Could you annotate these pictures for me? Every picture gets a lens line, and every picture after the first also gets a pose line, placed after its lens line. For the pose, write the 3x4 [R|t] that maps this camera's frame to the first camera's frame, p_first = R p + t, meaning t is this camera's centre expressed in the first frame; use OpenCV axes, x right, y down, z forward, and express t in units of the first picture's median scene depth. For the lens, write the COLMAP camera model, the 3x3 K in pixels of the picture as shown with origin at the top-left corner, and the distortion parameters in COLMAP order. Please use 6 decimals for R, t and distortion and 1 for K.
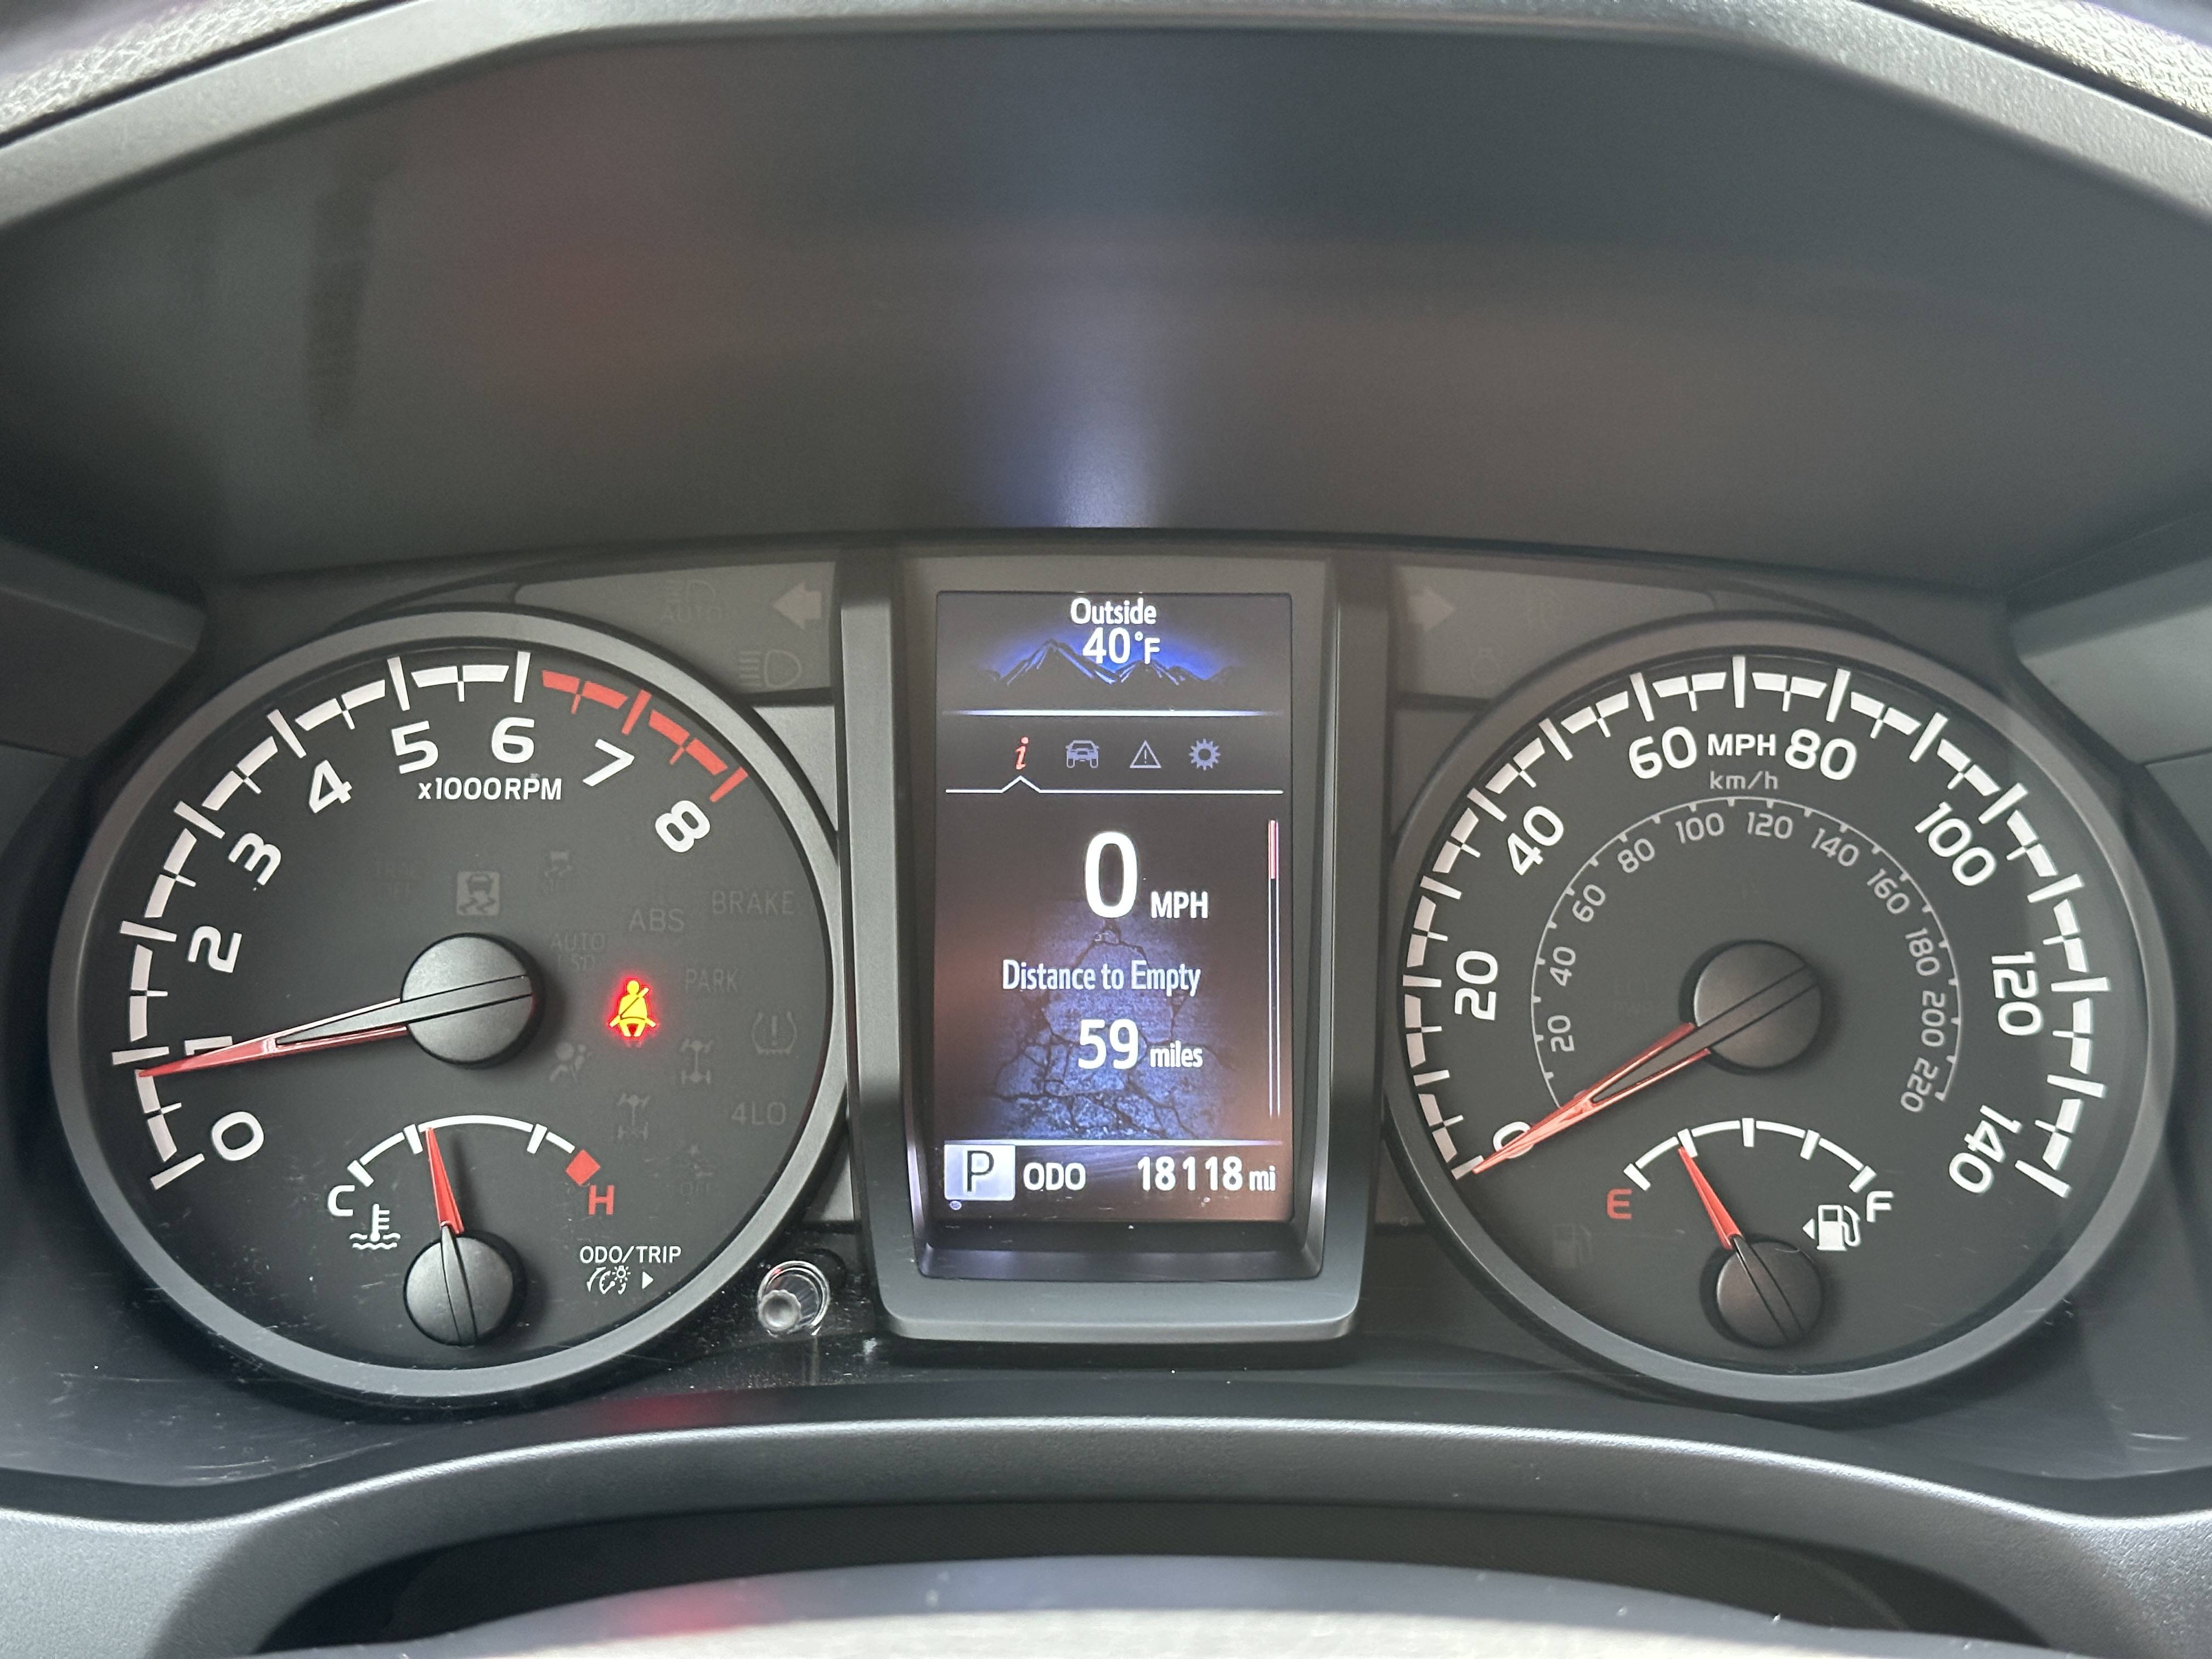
lens RADIAL K [[3172.1, 0, 1093.8], [0, 3172.1, 815.8], [0, 0, 1]] dist [0.114438, 0.000000]
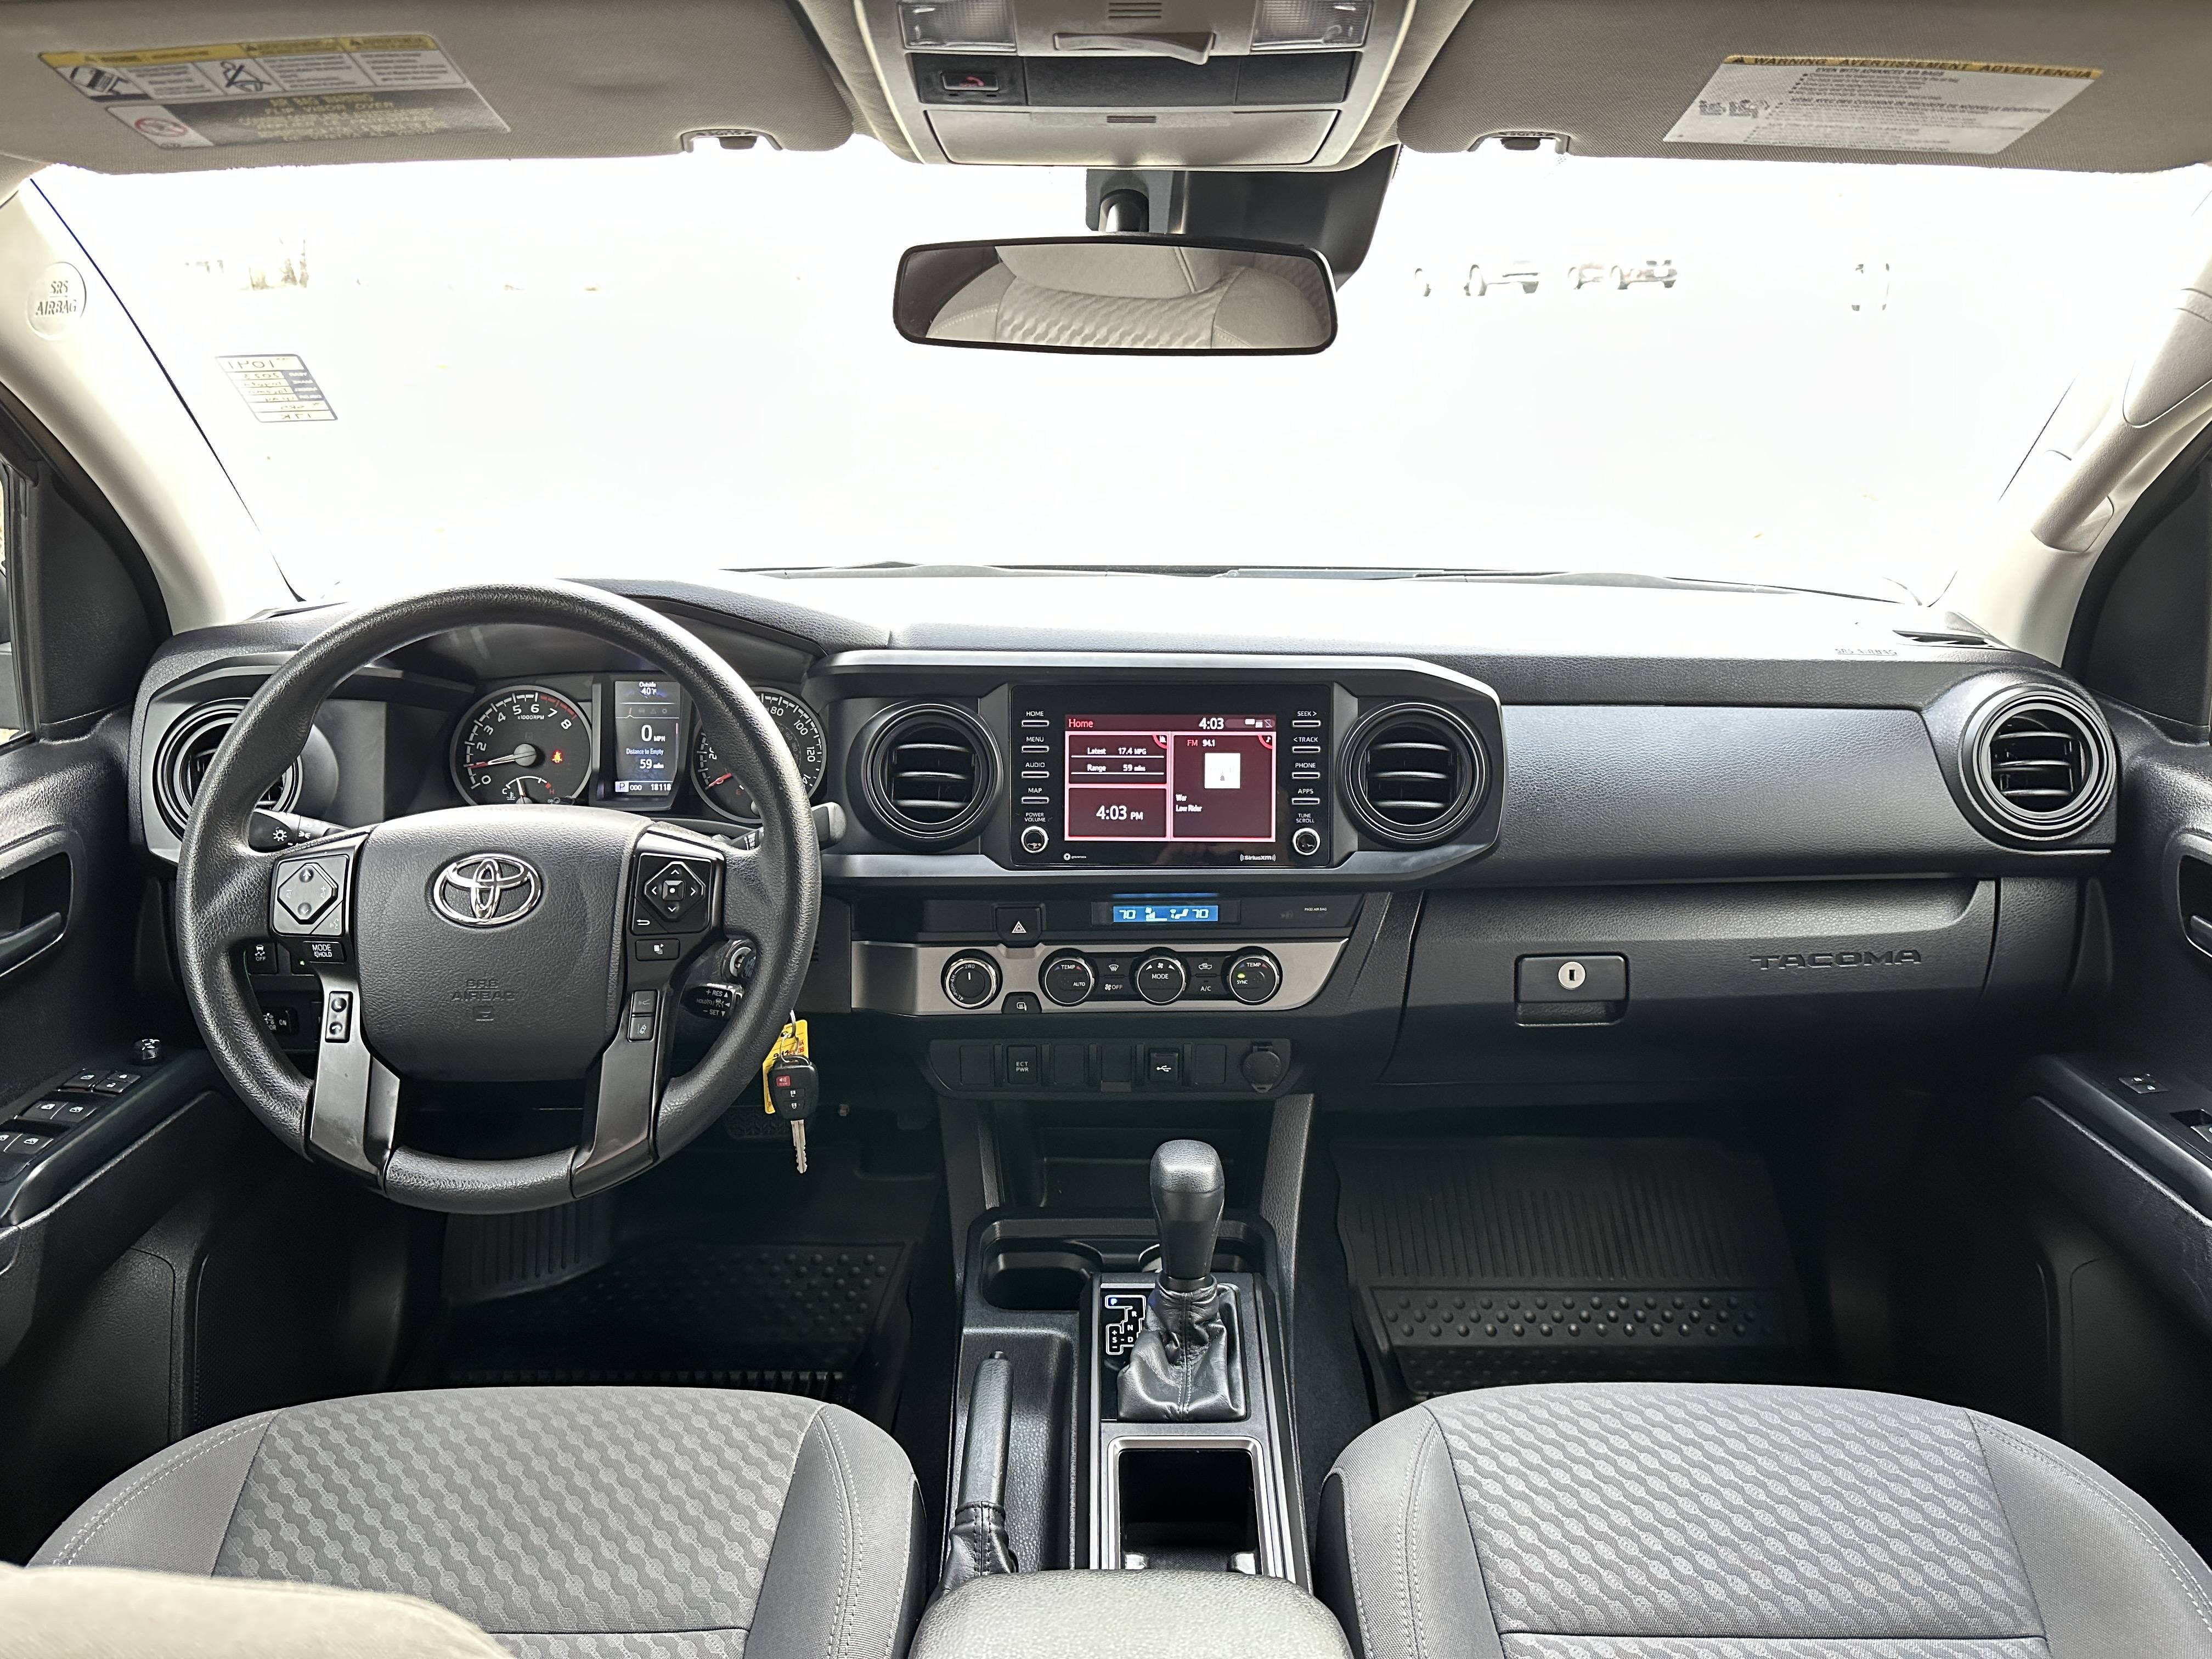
lens RADIAL K [[1570.1, 0, 1115.0], [0, 1570.1, 810.7], [0, 0, 1]] dist [0.074717, -0.087967]
pose [[0.999785, -0.002196, -0.020636, 0.879274], [0.003217, 0.998767, 0.049543, 0.020243], [0.020502, -0.049598, 0.998559, -1.728961]]
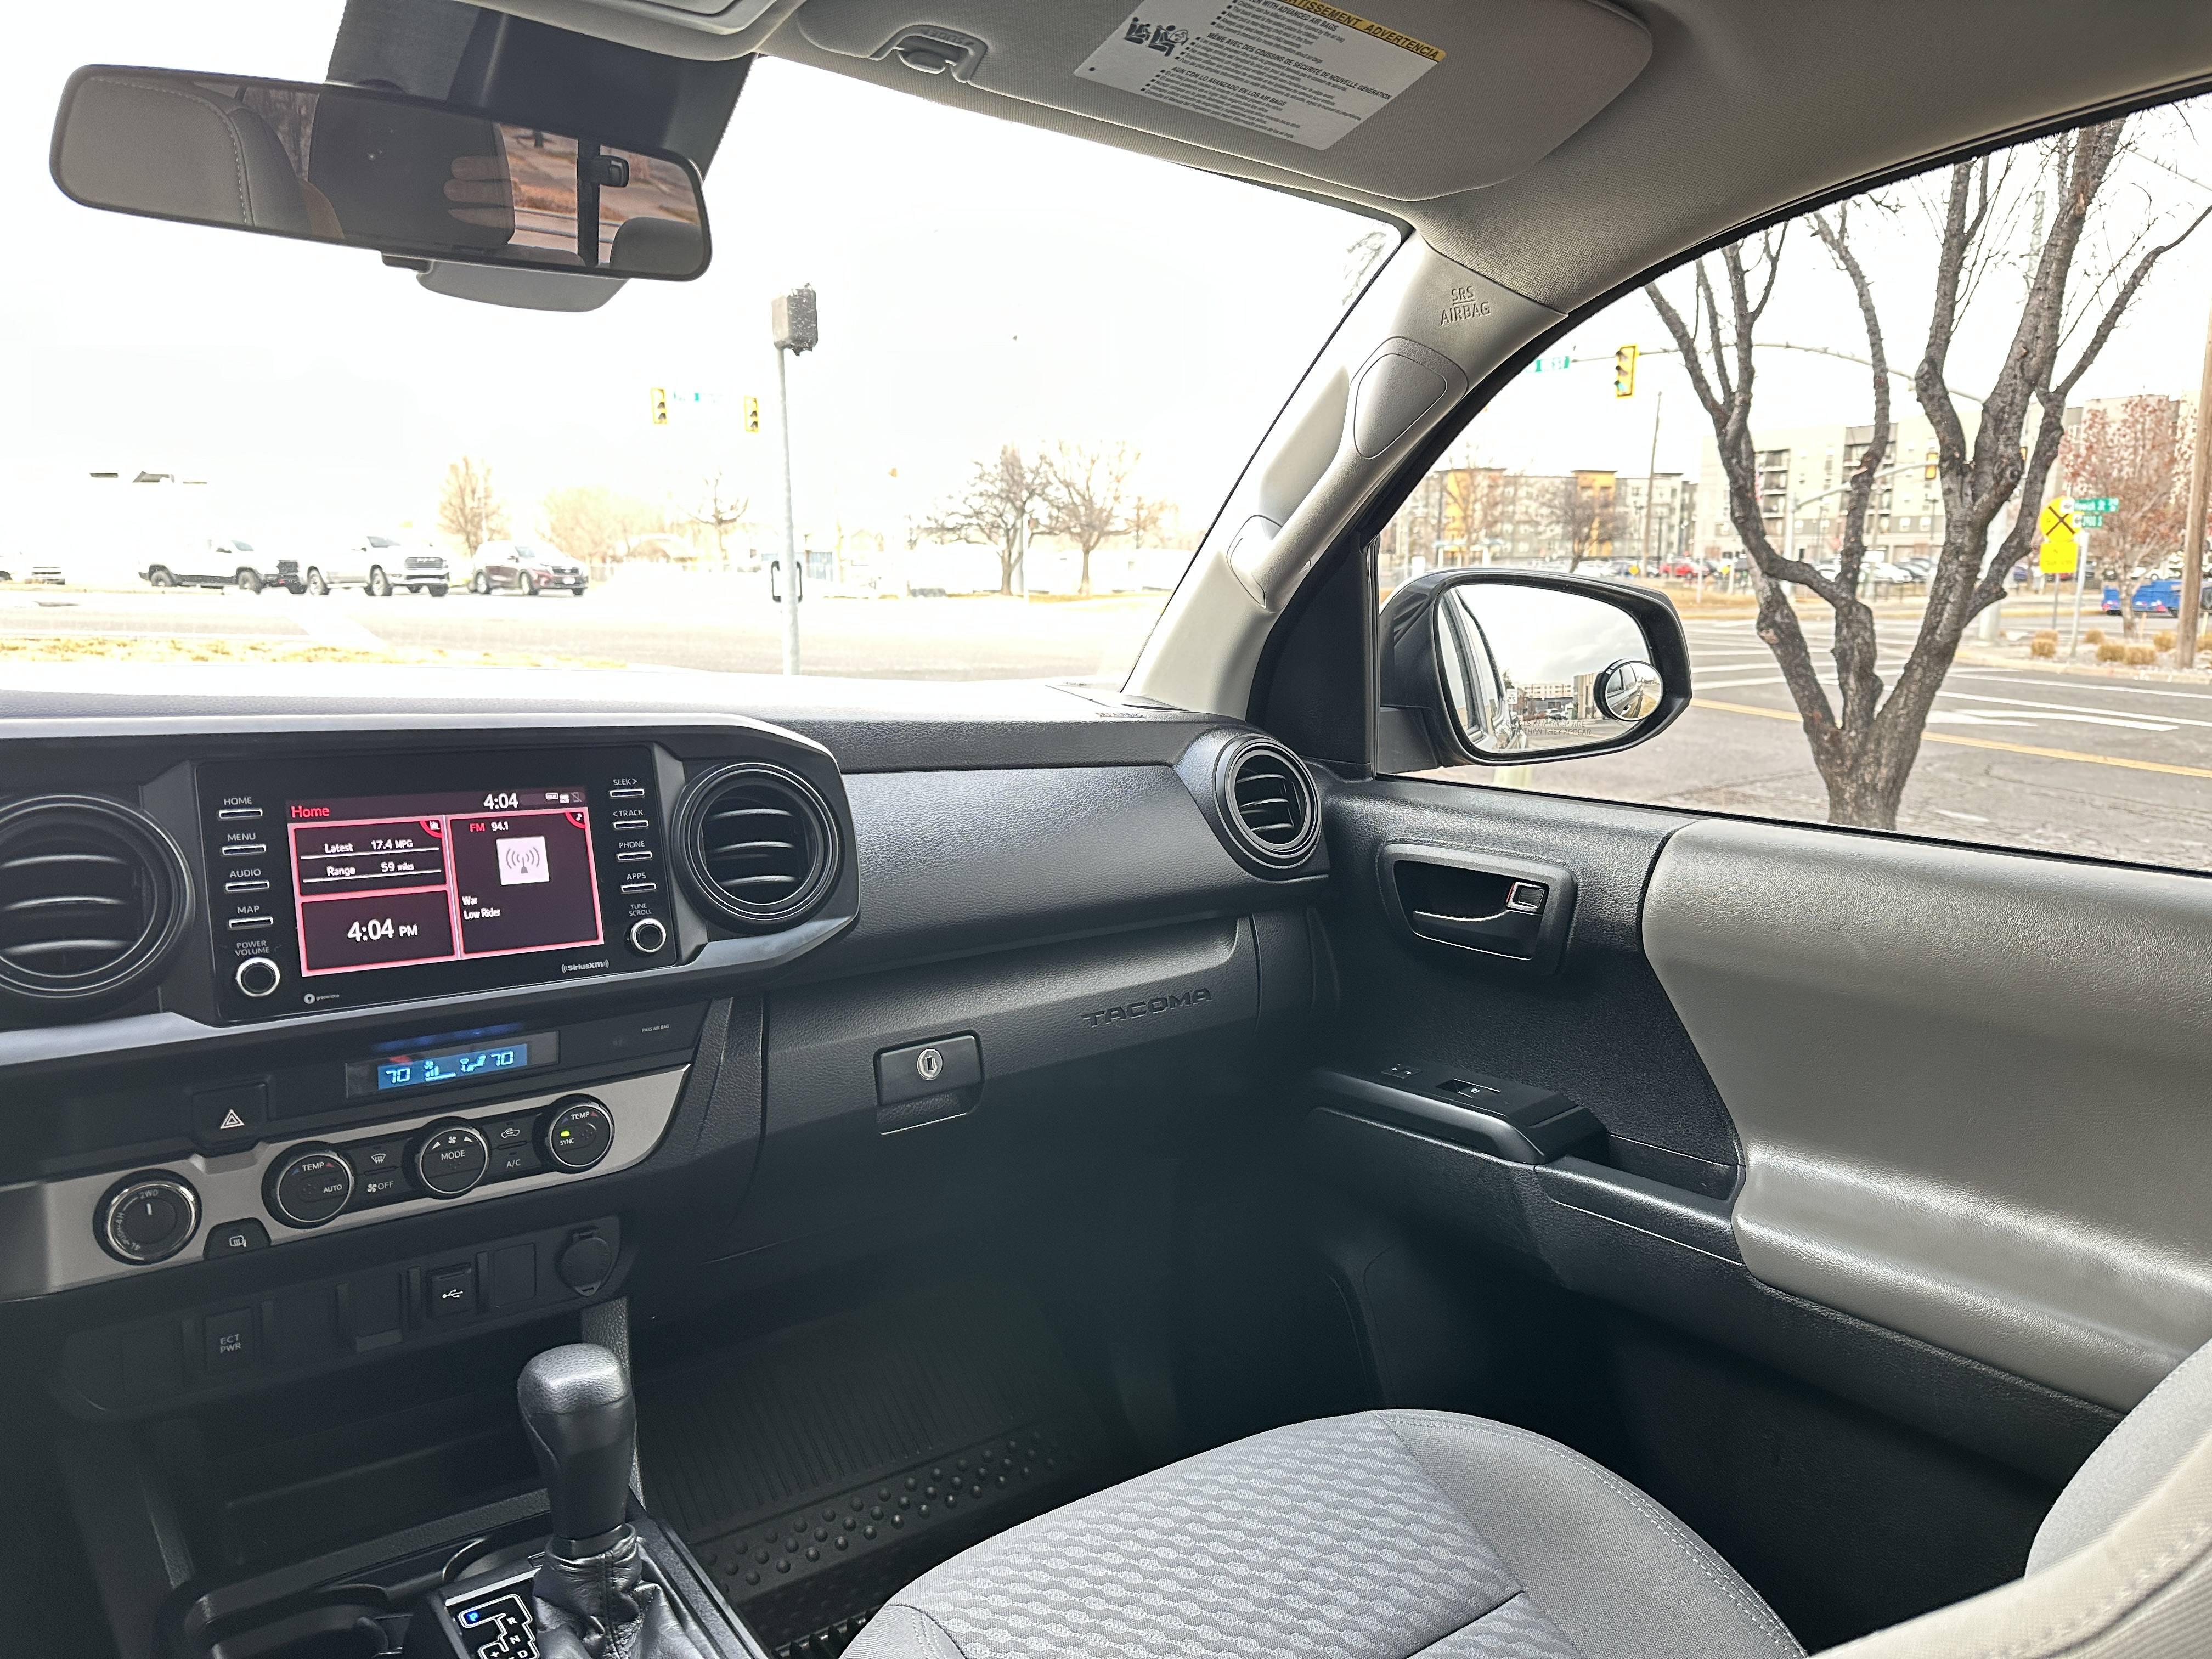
lens RADIAL K [[1570.1, 0, 1107.9], [0, 1570.1, 823.6], [0, 0, 1]] dist [0.074717, -0.087967]
pose [[0.806782, -0.070160, 0.586669, 0.448050], [0.141725, 0.986917, -0.076874, 0.283460], [-0.573600, 0.145166, 0.806170, -1.215398]]
